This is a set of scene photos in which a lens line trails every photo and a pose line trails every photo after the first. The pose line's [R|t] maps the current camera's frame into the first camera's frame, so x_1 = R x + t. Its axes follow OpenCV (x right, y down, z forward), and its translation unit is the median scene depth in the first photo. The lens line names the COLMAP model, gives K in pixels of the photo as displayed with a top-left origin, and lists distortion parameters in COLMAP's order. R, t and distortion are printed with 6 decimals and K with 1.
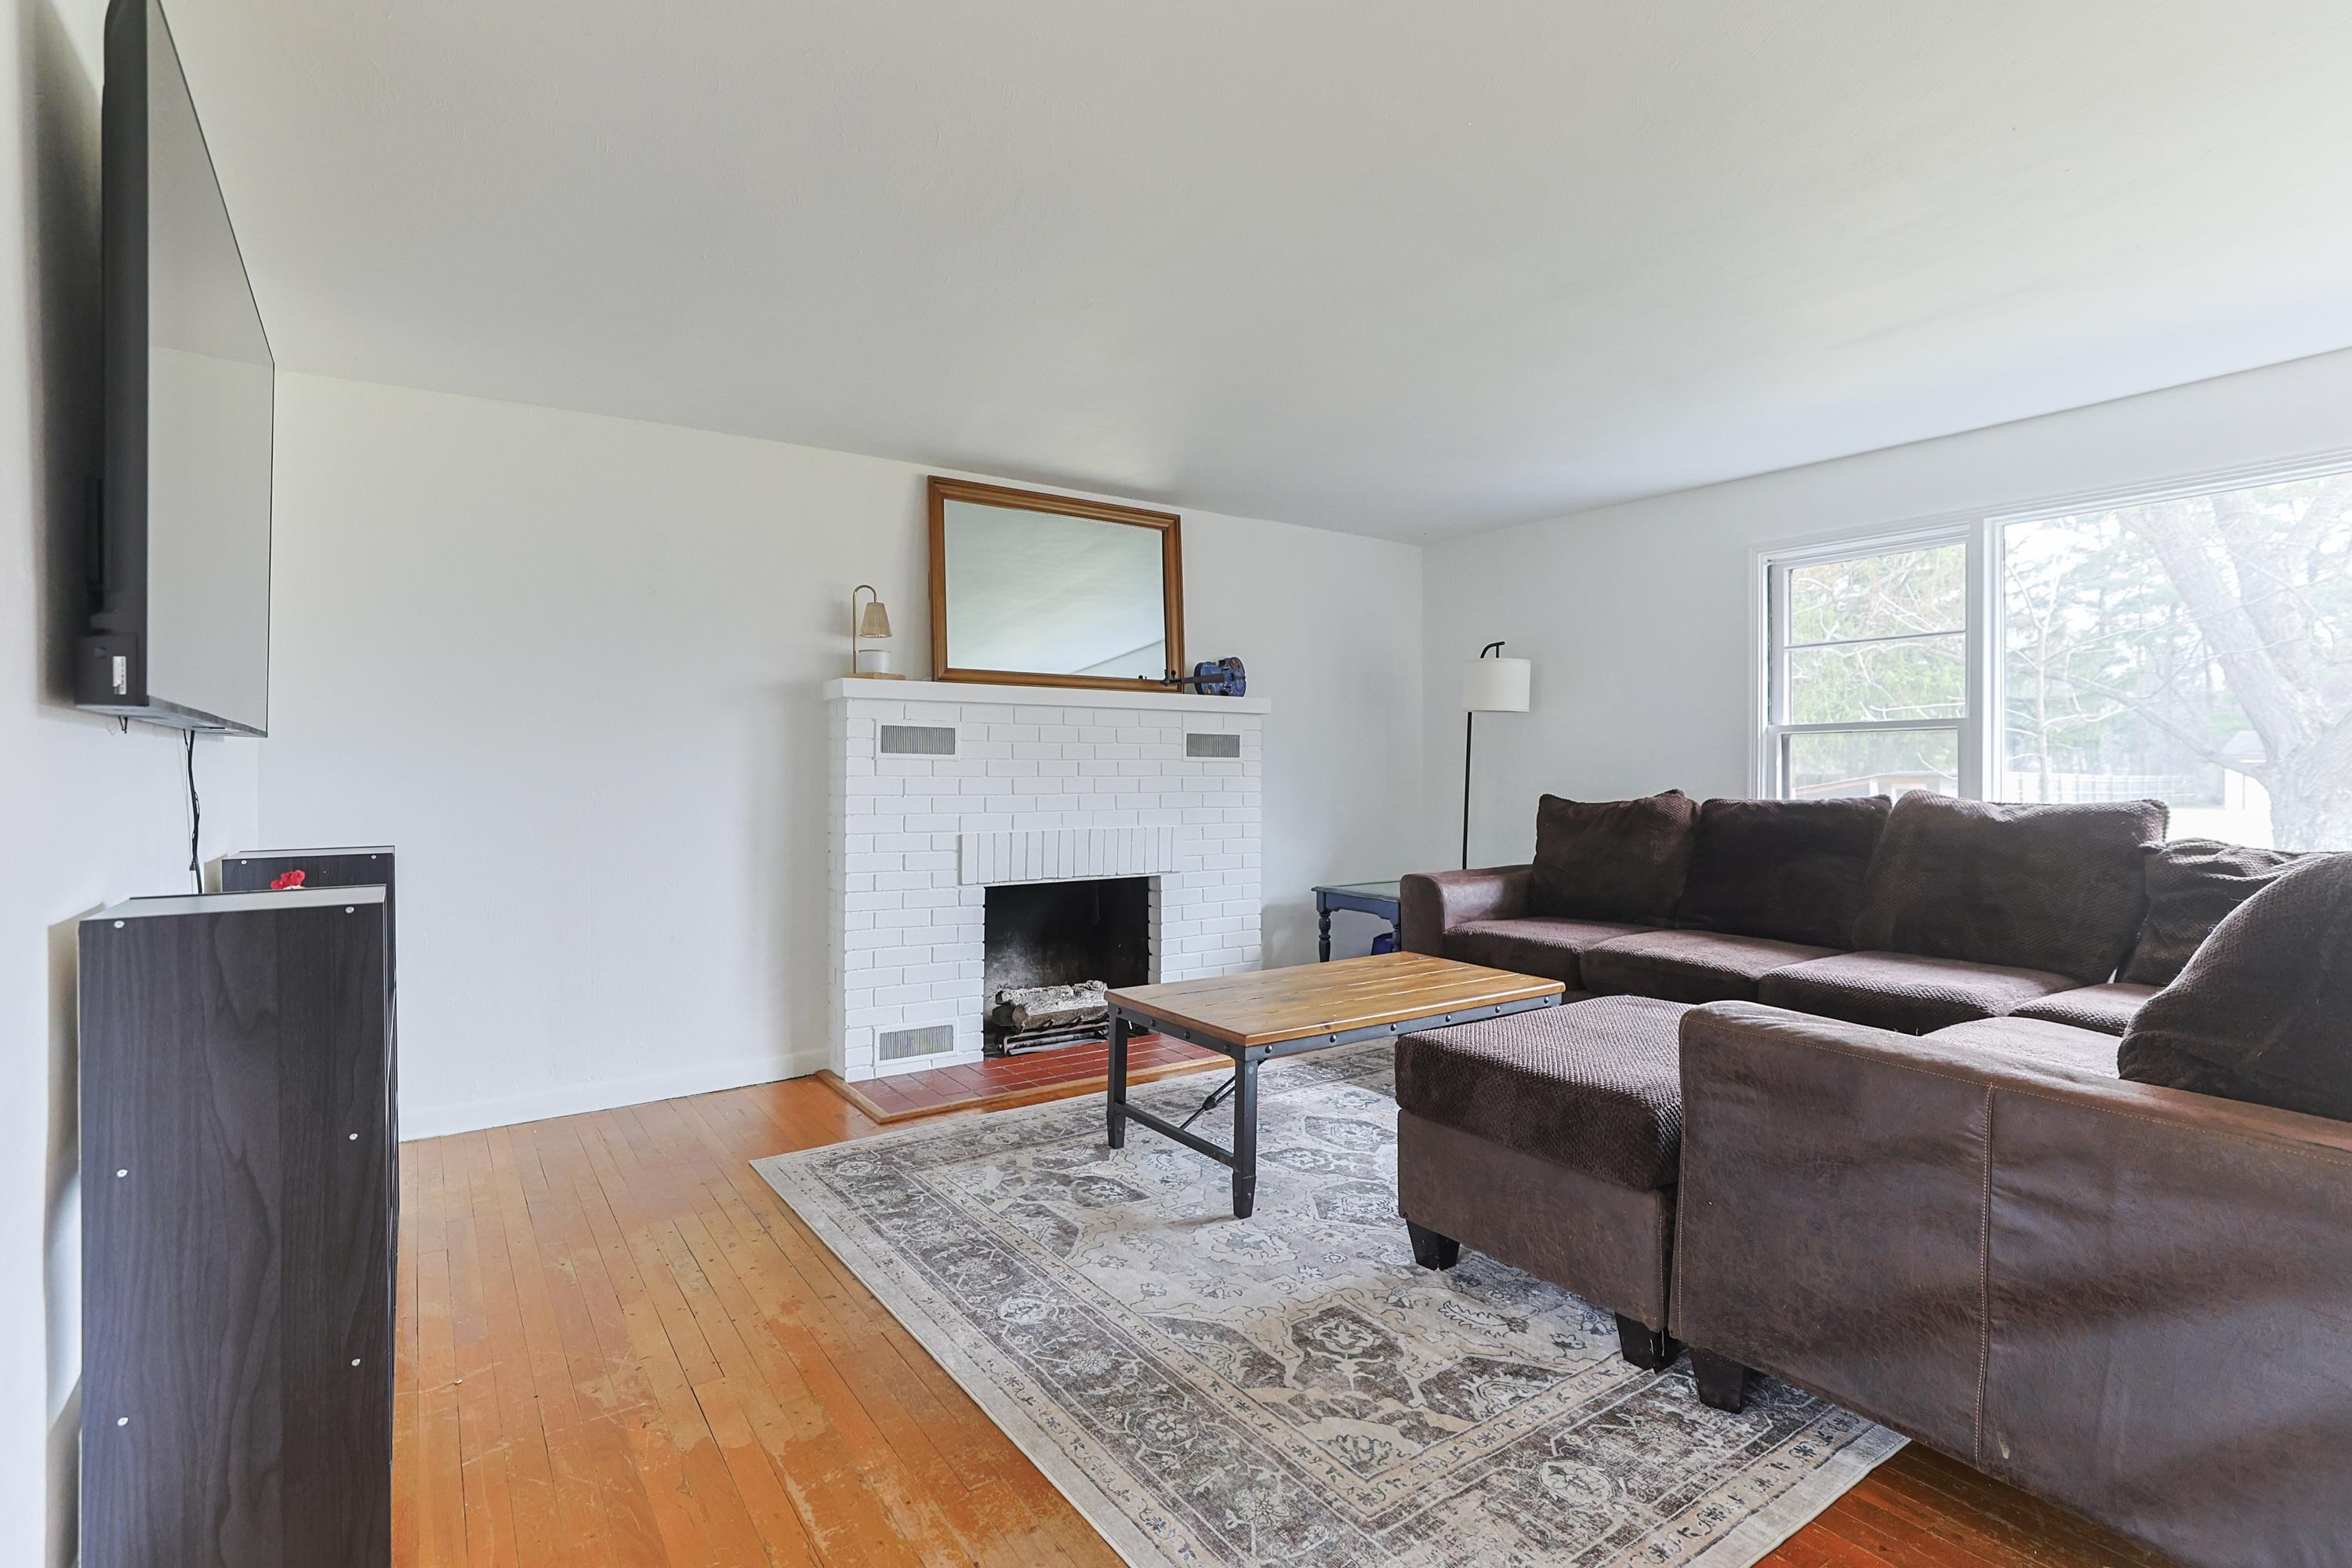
lens RADIAL K [[1132.4, 0, 1173.4], [0, 1132.4, 780.9], [0, 0, 1]] dist [-0.016940, 0.003866]
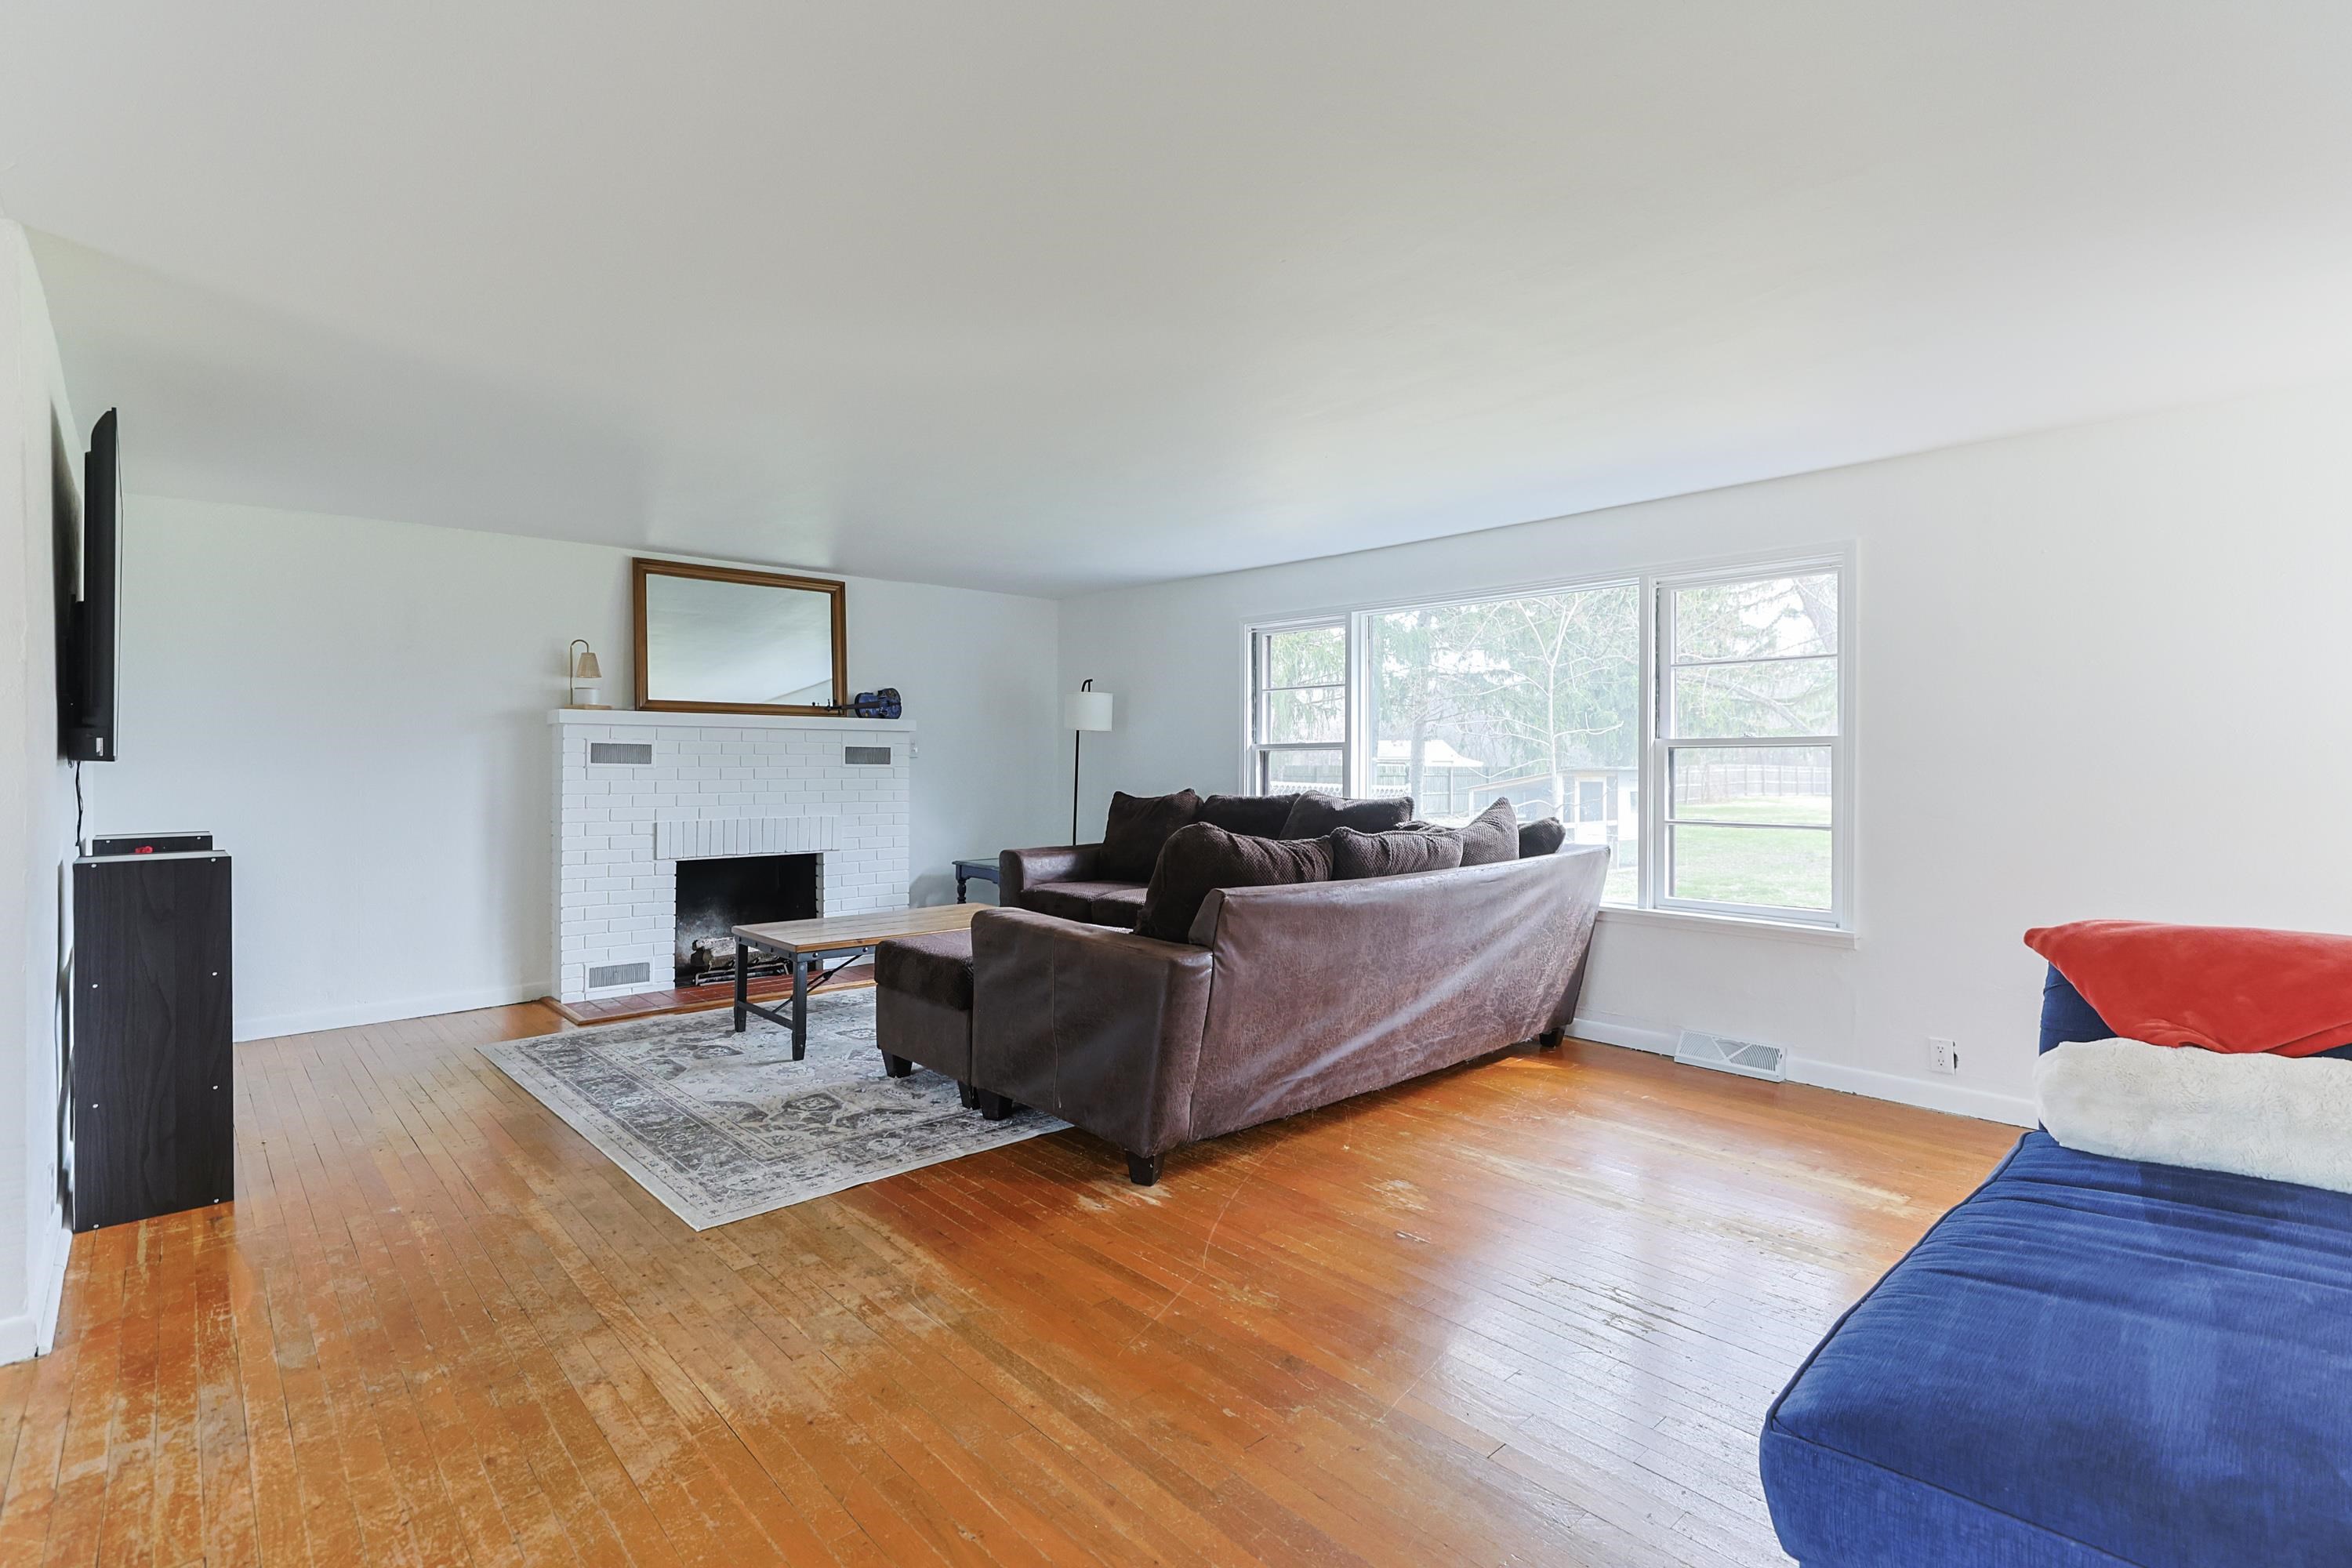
lens RADIAL K [[1132.4, 0, 1187.0], [0, 1132.4, 774.4], [0, 0, 1]] dist [-0.016940, 0.003866]
pose [[0.989333, 0.001216, 0.145664, 0.254776], [-0.001656, 0.999994, 0.002898, -0.016412], [-0.145660, -0.003108, 0.989330, -0.451288]]
